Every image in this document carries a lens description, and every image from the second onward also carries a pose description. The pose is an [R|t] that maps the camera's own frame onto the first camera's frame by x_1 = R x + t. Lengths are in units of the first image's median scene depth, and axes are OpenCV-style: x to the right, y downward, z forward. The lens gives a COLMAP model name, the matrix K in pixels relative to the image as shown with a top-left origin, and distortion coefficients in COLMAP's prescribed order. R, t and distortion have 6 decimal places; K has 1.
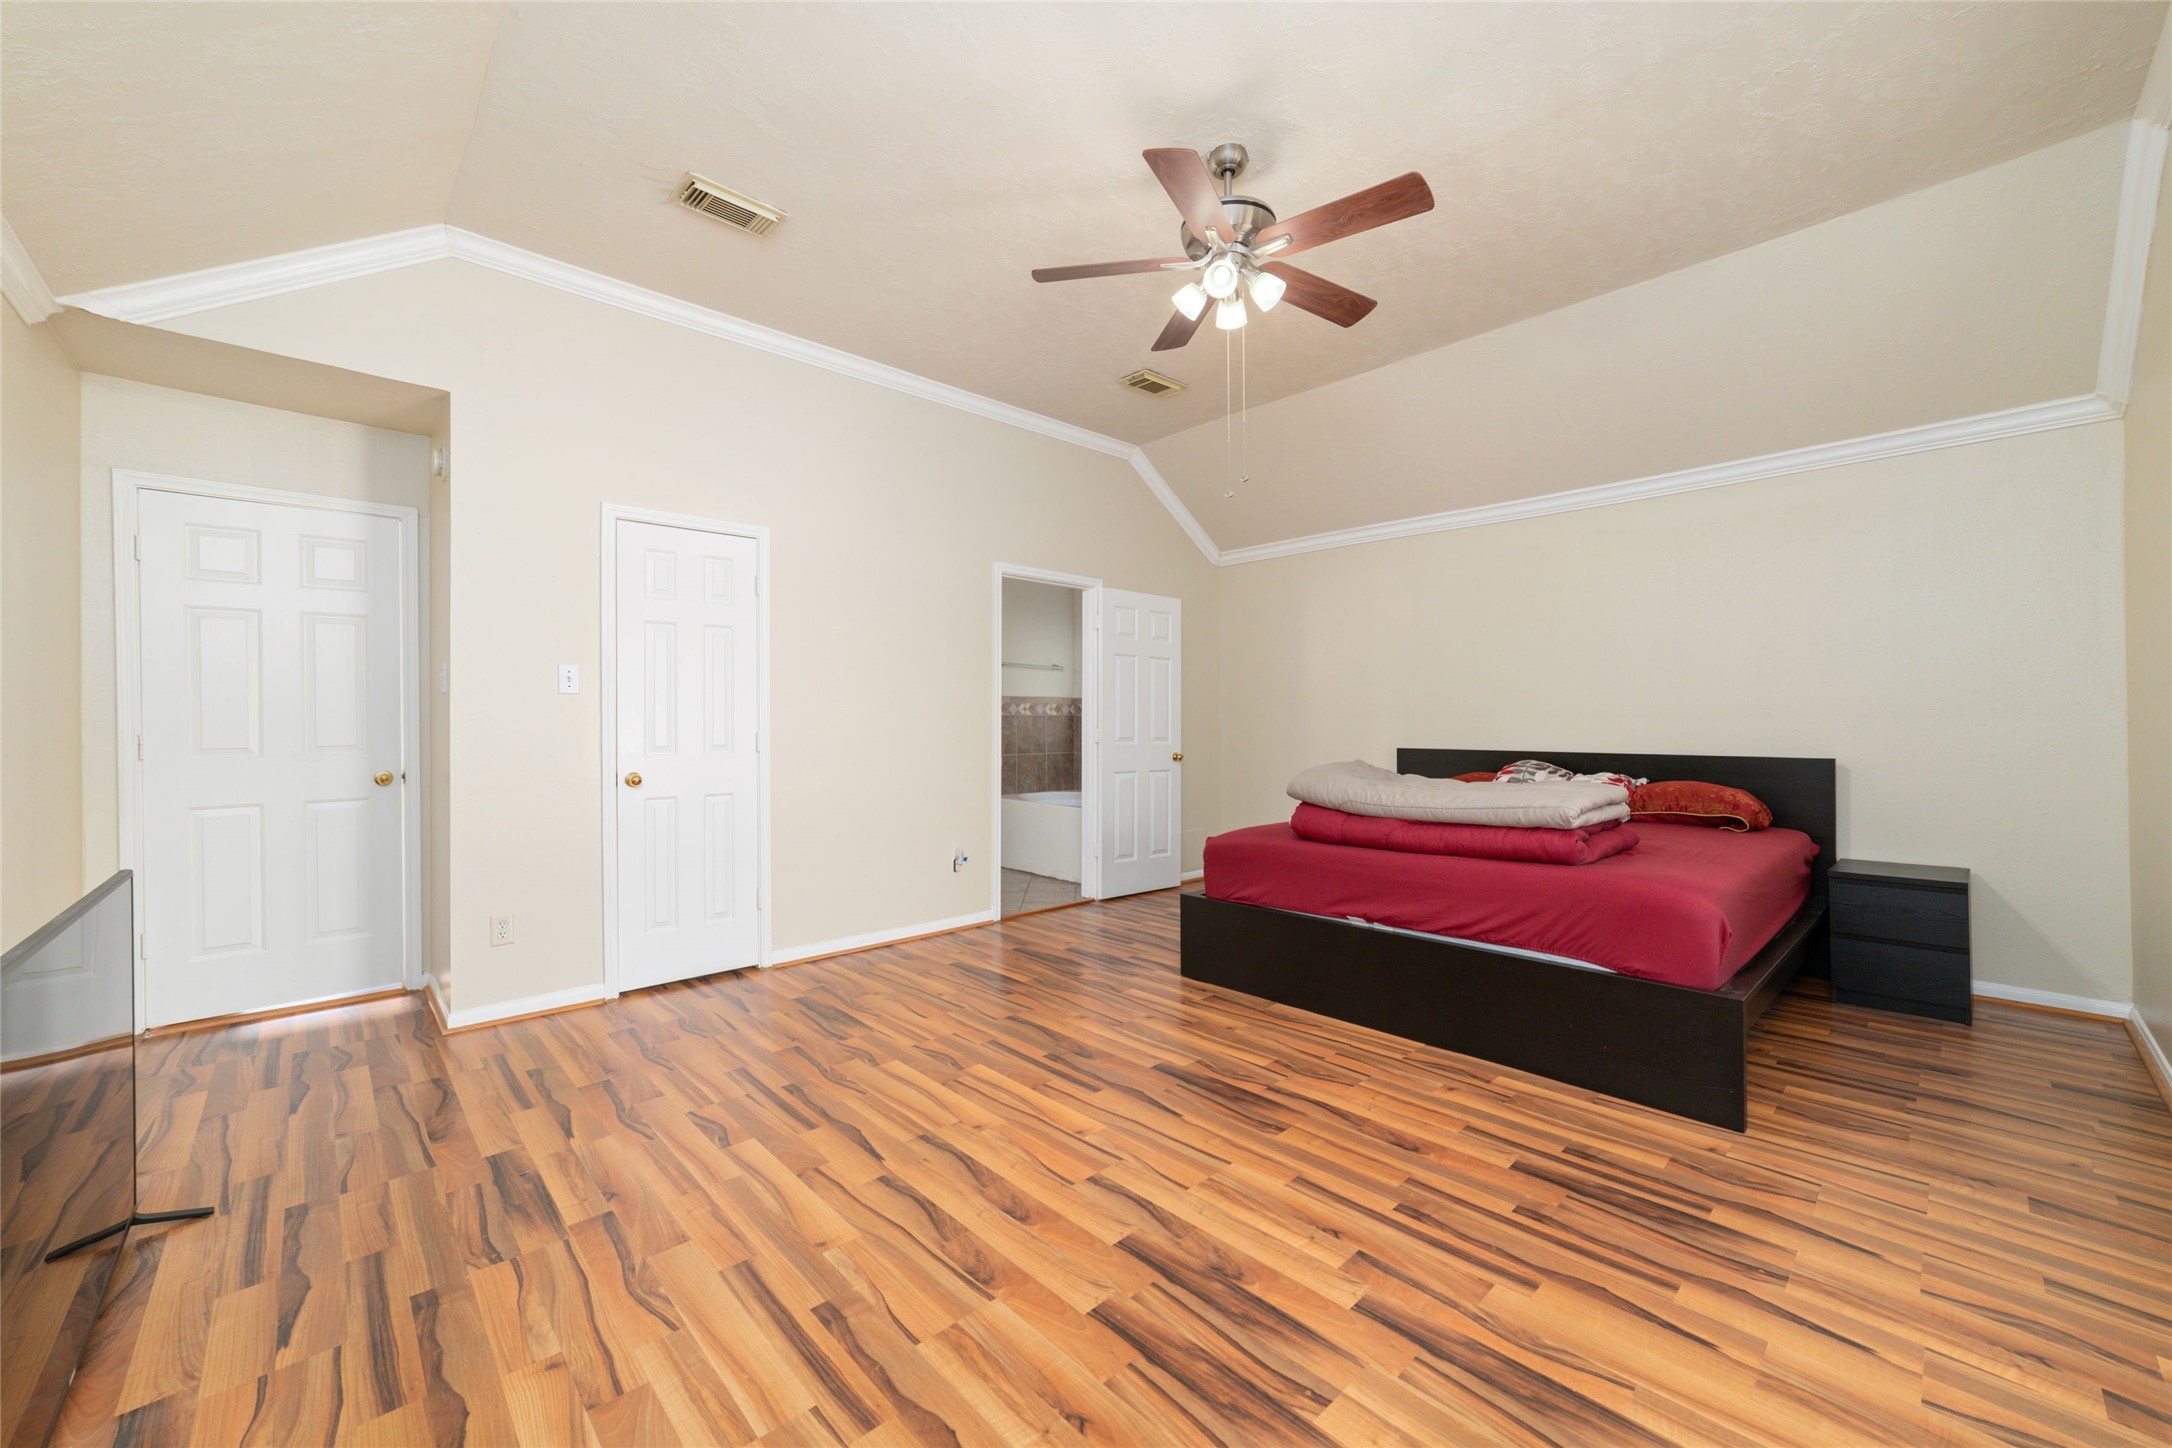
lens RADIAL K [[826.6, 0, 1076.0], [0, 826.6, 729.6], [0, 0, 1]] dist [-0.001582, 0.000682]
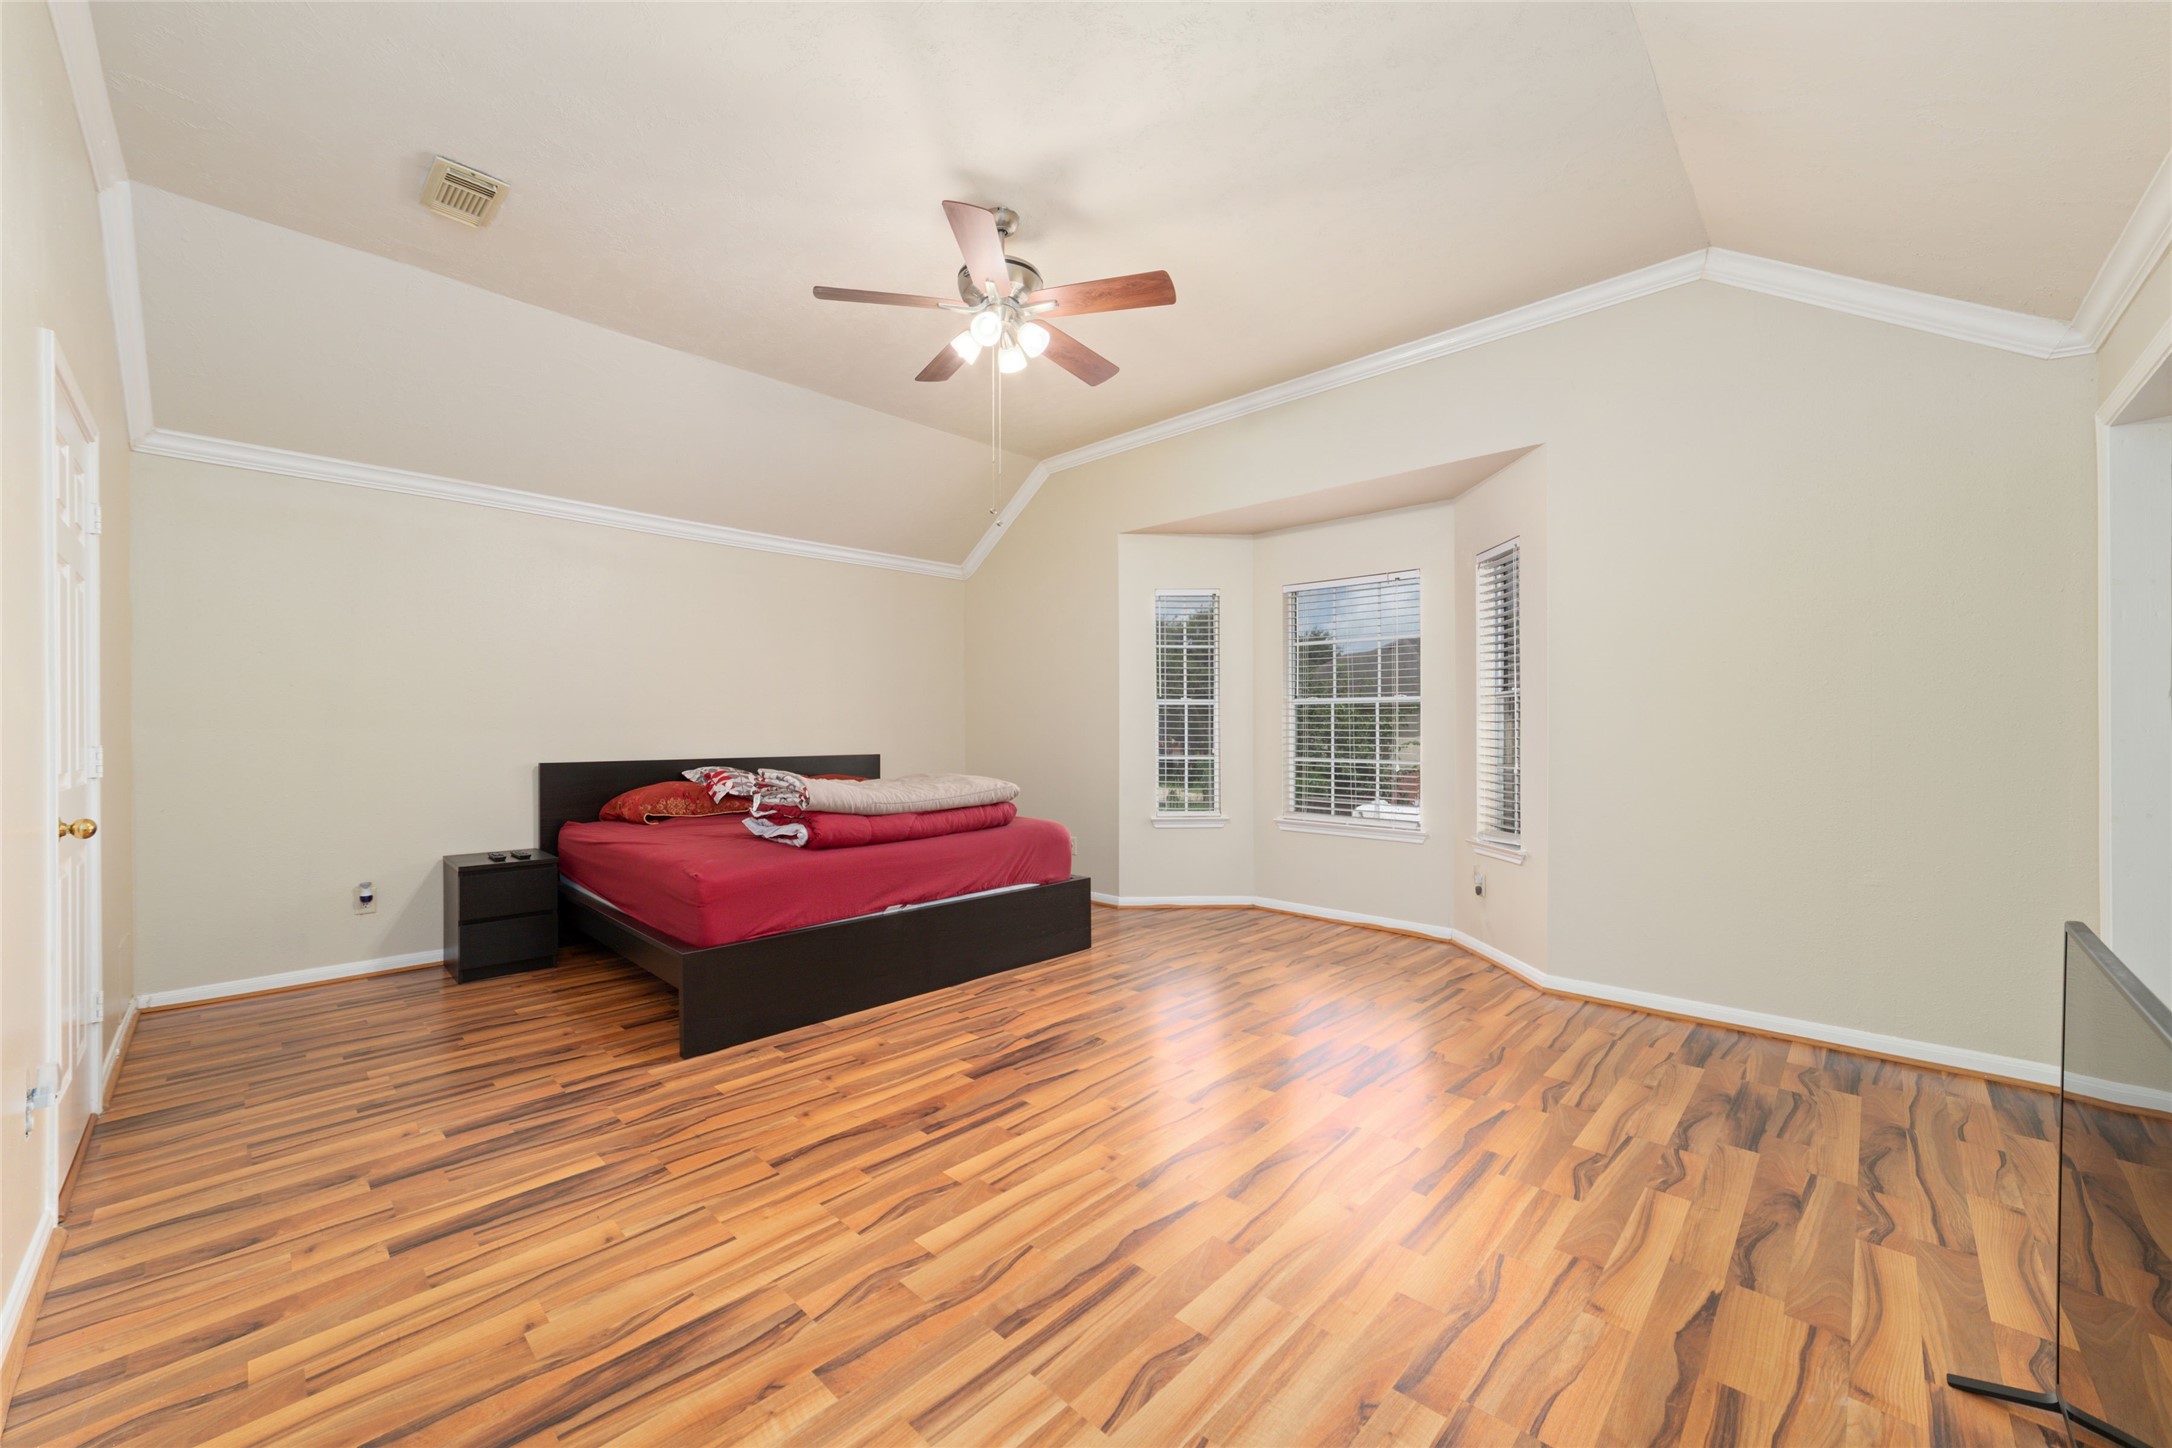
lens RADIAL K [[826.6, 0, 1075.7], [0, 826.6, 721.0], [0, 0, 1]] dist [-0.001582, 0.000682]
pose [[-0.047440, 0.018808, 0.998697, -0.895271], [0.007114, 0.999804, -0.018491, 0.000237], [-0.998849, 0.006228, -0.047565, 0.908759]]
